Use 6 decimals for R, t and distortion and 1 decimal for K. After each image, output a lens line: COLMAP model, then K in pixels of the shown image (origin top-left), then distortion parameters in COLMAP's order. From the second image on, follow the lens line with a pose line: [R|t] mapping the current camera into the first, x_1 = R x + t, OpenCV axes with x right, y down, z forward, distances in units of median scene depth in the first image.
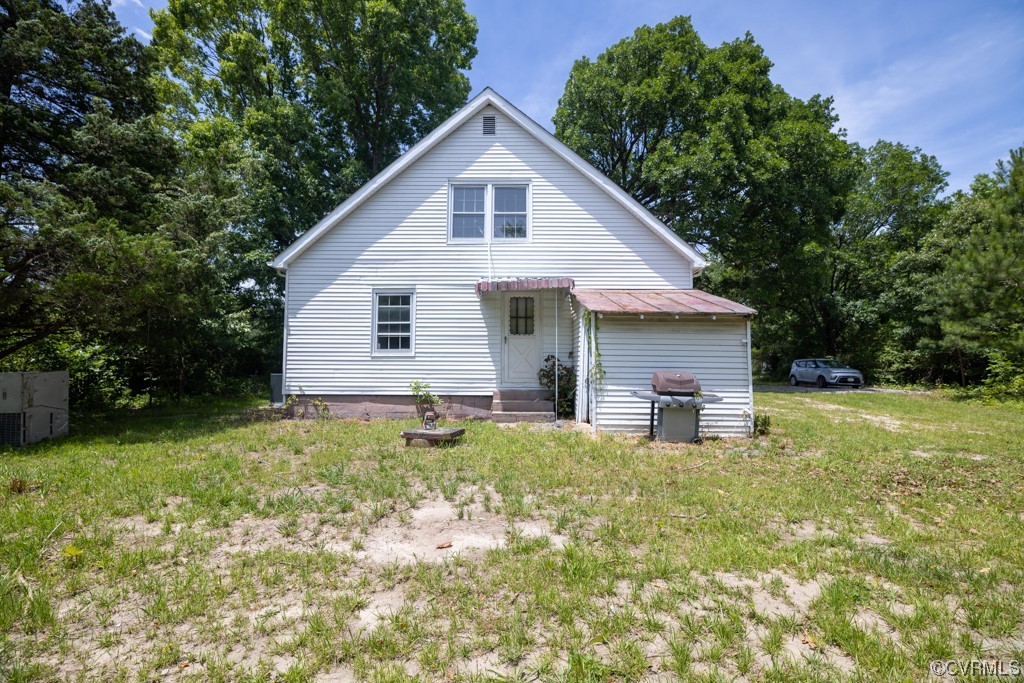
lens RADIAL K [[448.7, 0, 511.2], [0, 448.7, 345.8], [0, 0, 1]] dist [-0.002650, -0.000201]
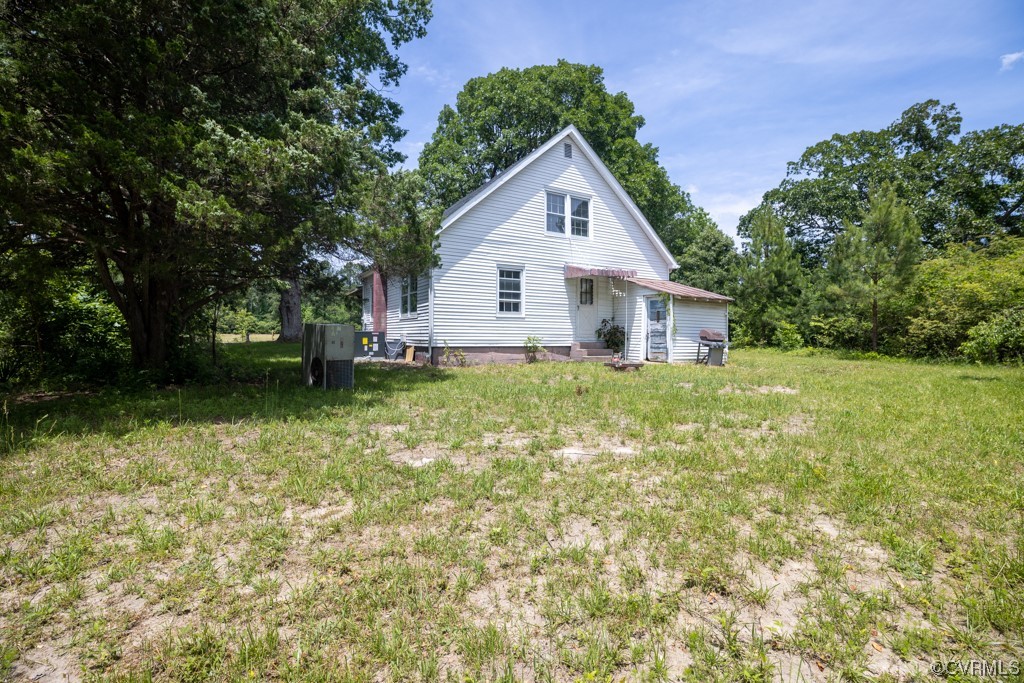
lens RADIAL K [[448.7, 0, 513.8], [0, 448.7, 339.3], [0, 0, 1]] dist [-0.002650, -0.000201]
pose [[0.863657, -0.000201, 0.504080, -0.909745], [-0.033889, 0.997714, 0.058462, 0.011038], [-0.502939, -0.067574, 0.861676, -0.144519]]
